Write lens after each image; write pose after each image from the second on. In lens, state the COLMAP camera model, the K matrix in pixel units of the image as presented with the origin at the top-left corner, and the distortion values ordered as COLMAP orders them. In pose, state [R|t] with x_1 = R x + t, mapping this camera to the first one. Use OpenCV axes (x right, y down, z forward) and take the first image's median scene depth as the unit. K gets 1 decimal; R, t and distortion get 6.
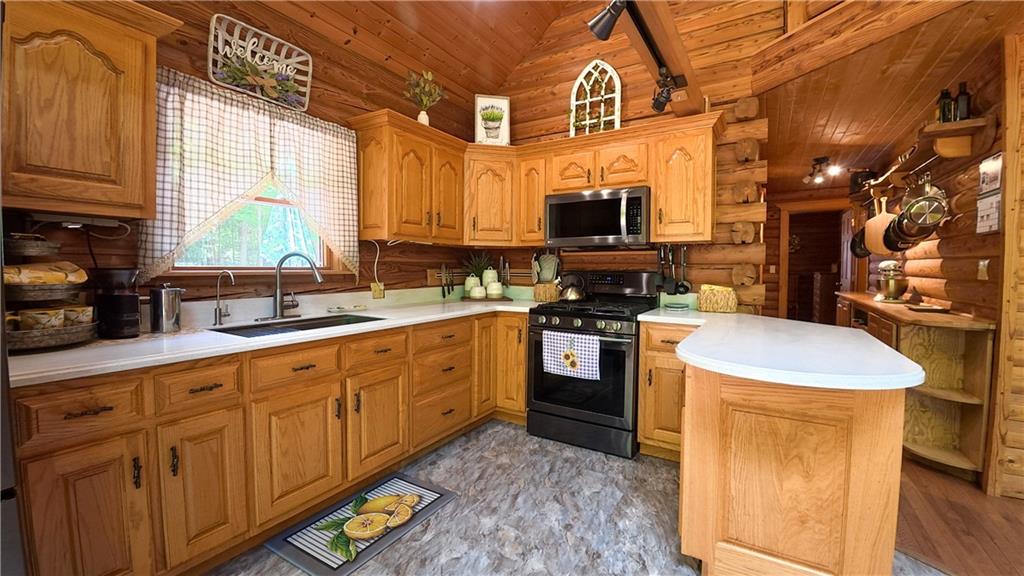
lens RADIAL K [[419.8, 0, 509.7], [0, 419.8, 281.8], [0, 0, 1]] dist [-0.000325, -0.000023]
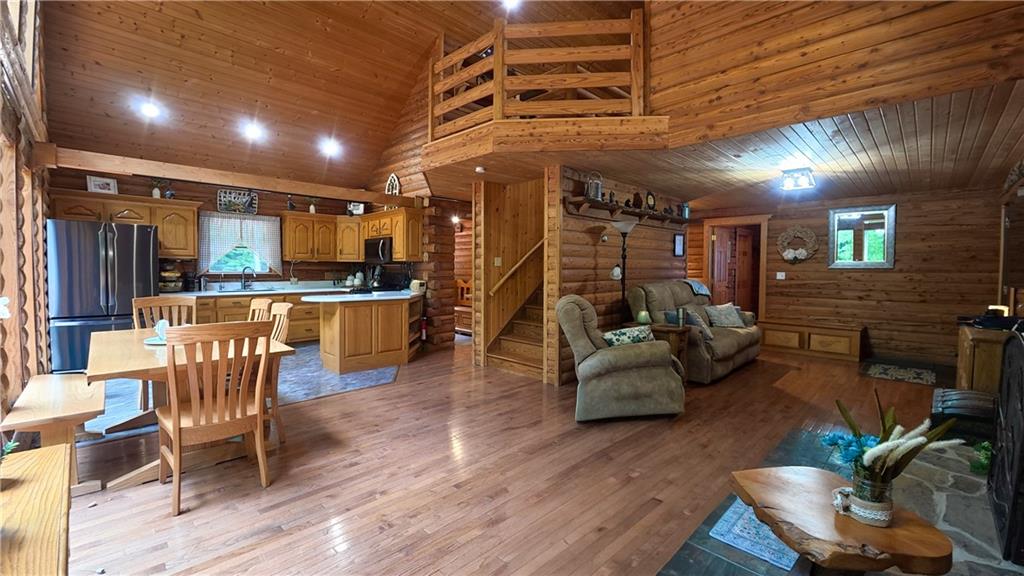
lens RADIAL K [[419.8, 0, 509.7], [0, 419.8, 281.8], [0, 0, 1]] dist [-0.000325, -0.000023]
pose [[0.974990, 0.007796, -0.222113, 1.696646], [-0.008890, 0.999953, -0.003929, 0.026796], [0.222071, 0.005805, 0.975013, -1.259220]]
